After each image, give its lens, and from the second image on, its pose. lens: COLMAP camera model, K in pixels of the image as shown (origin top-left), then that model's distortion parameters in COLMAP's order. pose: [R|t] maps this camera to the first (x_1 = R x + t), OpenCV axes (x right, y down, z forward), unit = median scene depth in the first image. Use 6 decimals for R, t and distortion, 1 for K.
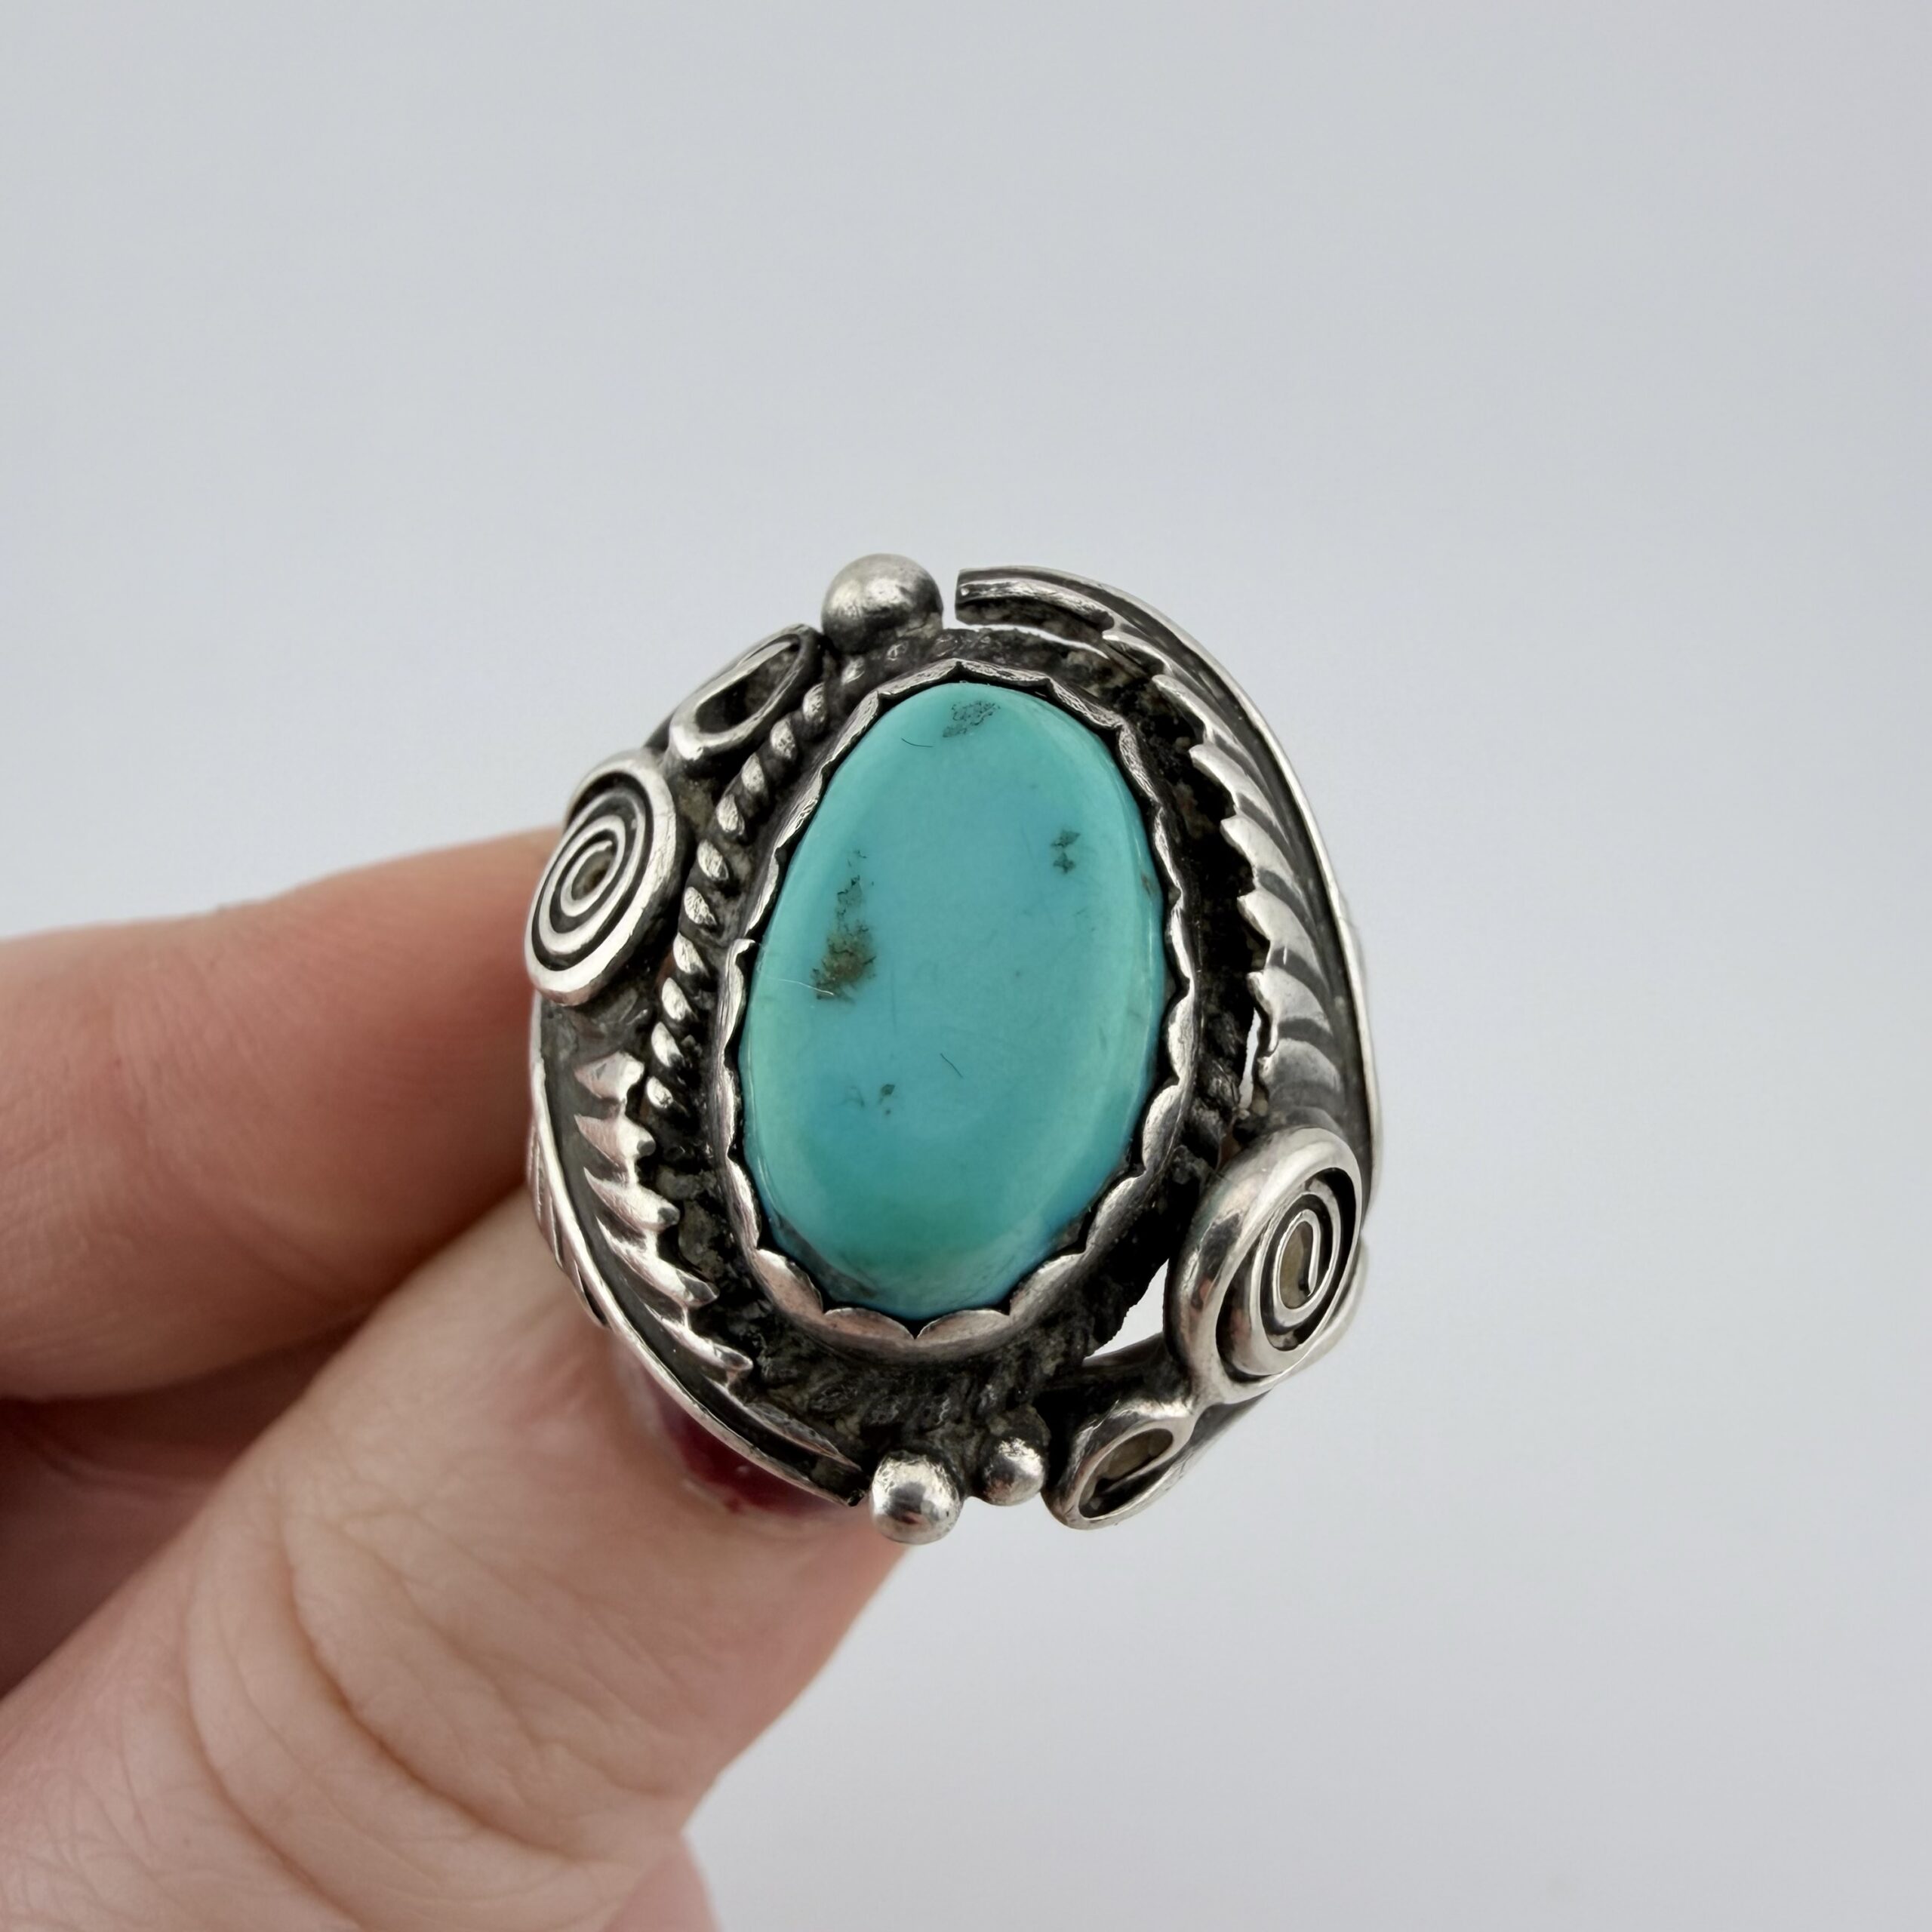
lens RADIAL K [[1857.0, 0, 996.2], [0, 1857.0, 922.2], [0, 0, 1]] dist [0.127934, 0.000000]
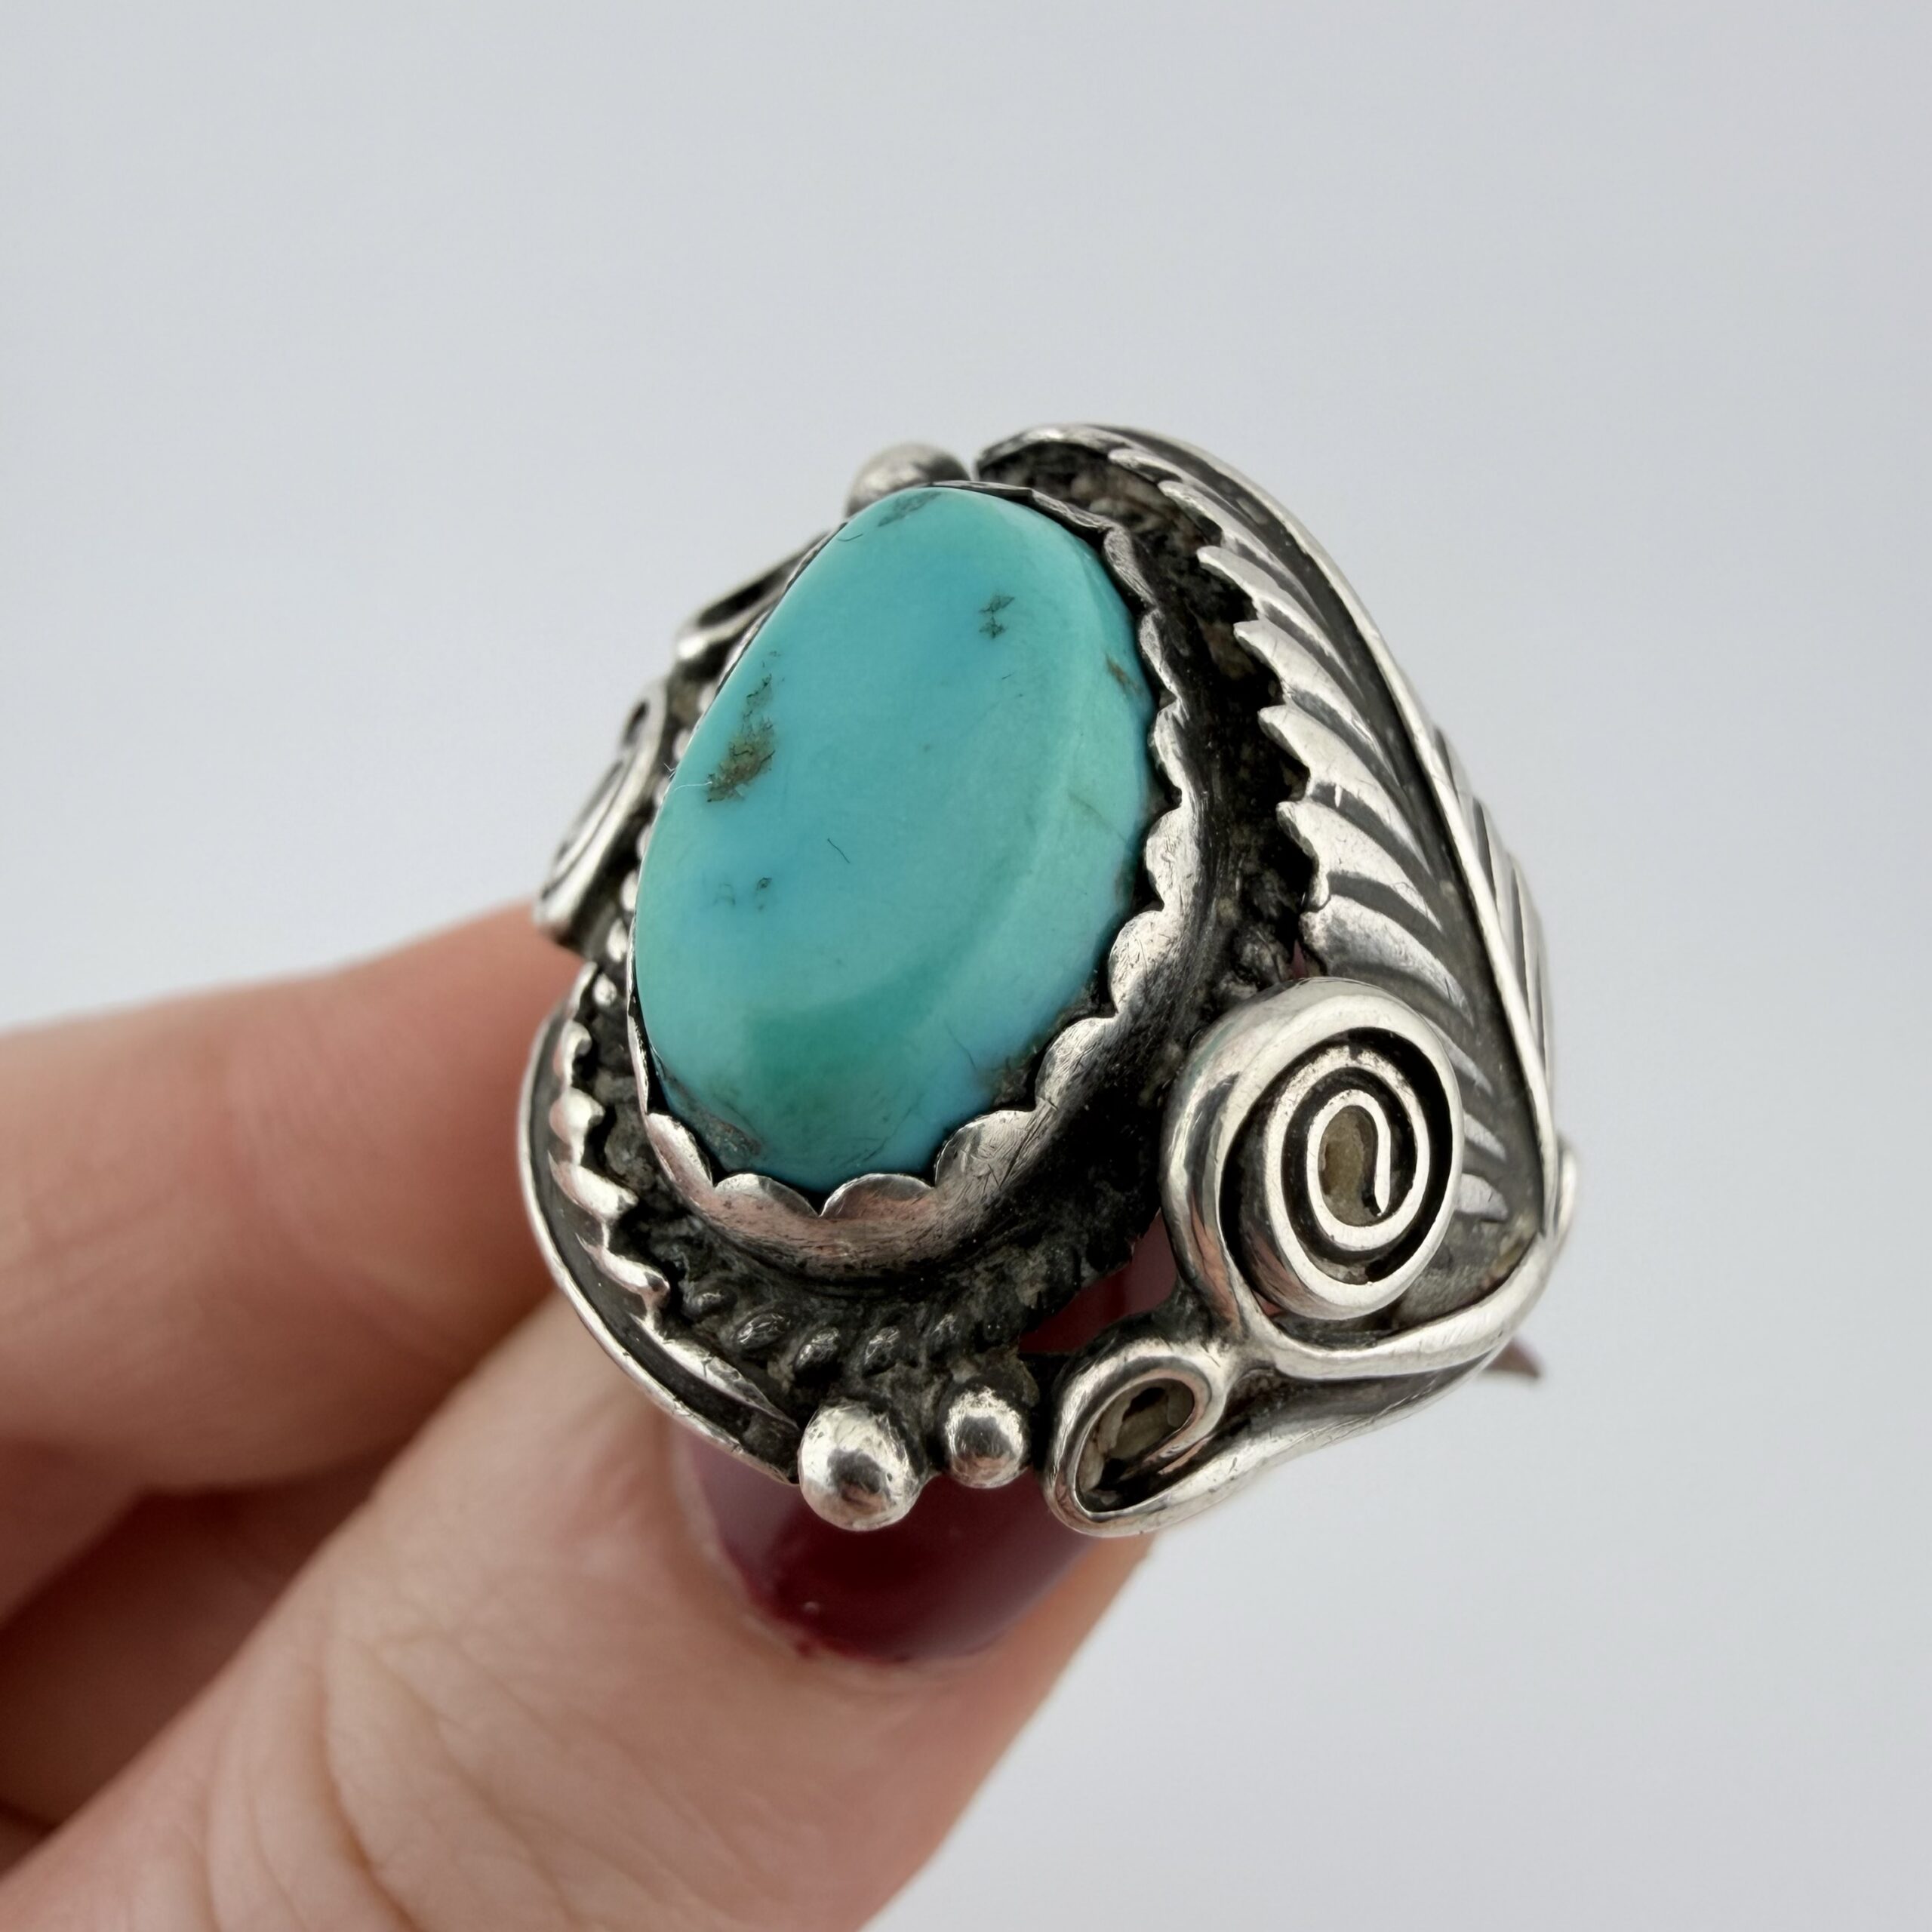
lens RADIAL K [[1857.0, 0, 1008.2], [0, 1857.0, 923.9], [0, 0, 1]] dist [0.127934, 0.000000]
pose [[0.962884, -0.061577, -0.262798, 0.234416], [-0.002261, 0.971755, -0.235980, 0.270737], [0.269907, 0.227815, 0.935548, 0.233629]]
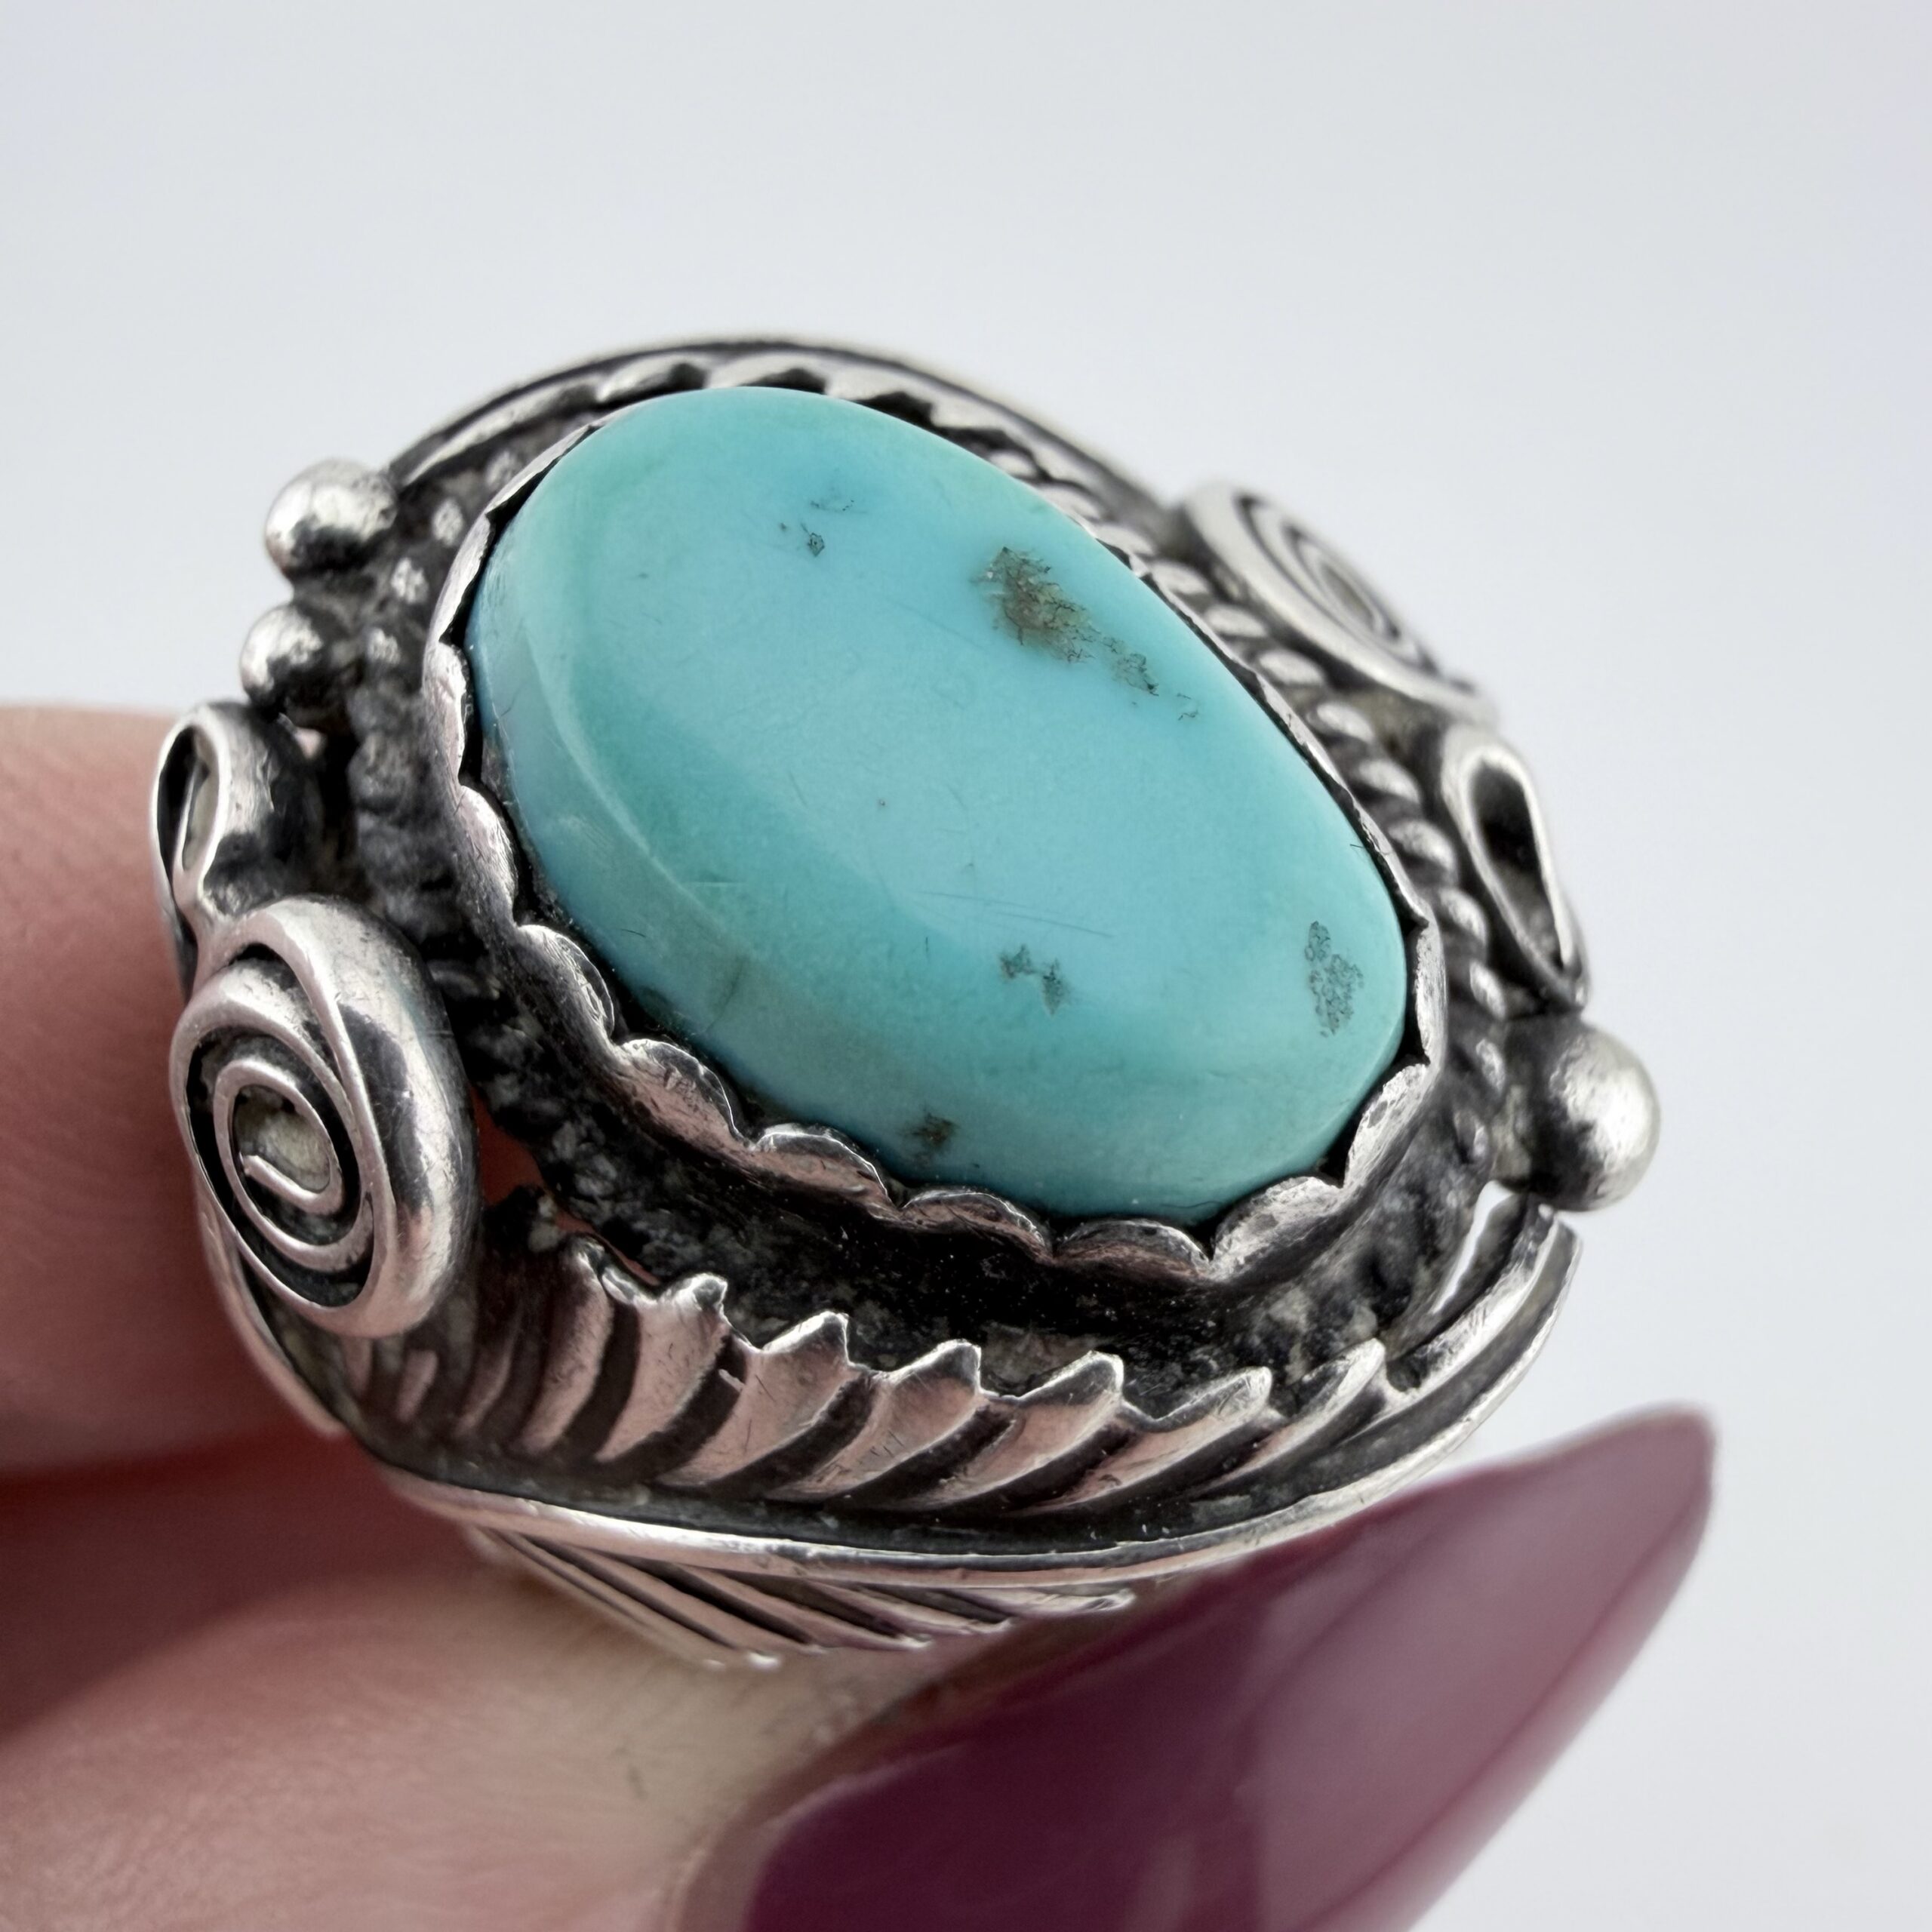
lens RADIAL K [[1857.0, 0, 975.7], [0, 1857.0, 962.4], [0, 0, 1]] dist [0.127934, 0.000000]
pose [[-0.463373, 0.824082, -0.325844, 0.210160], [-0.880820, -0.387994, 0.271324, -0.161228], [0.097168, 0.412734, 0.905654, 0.445542]]
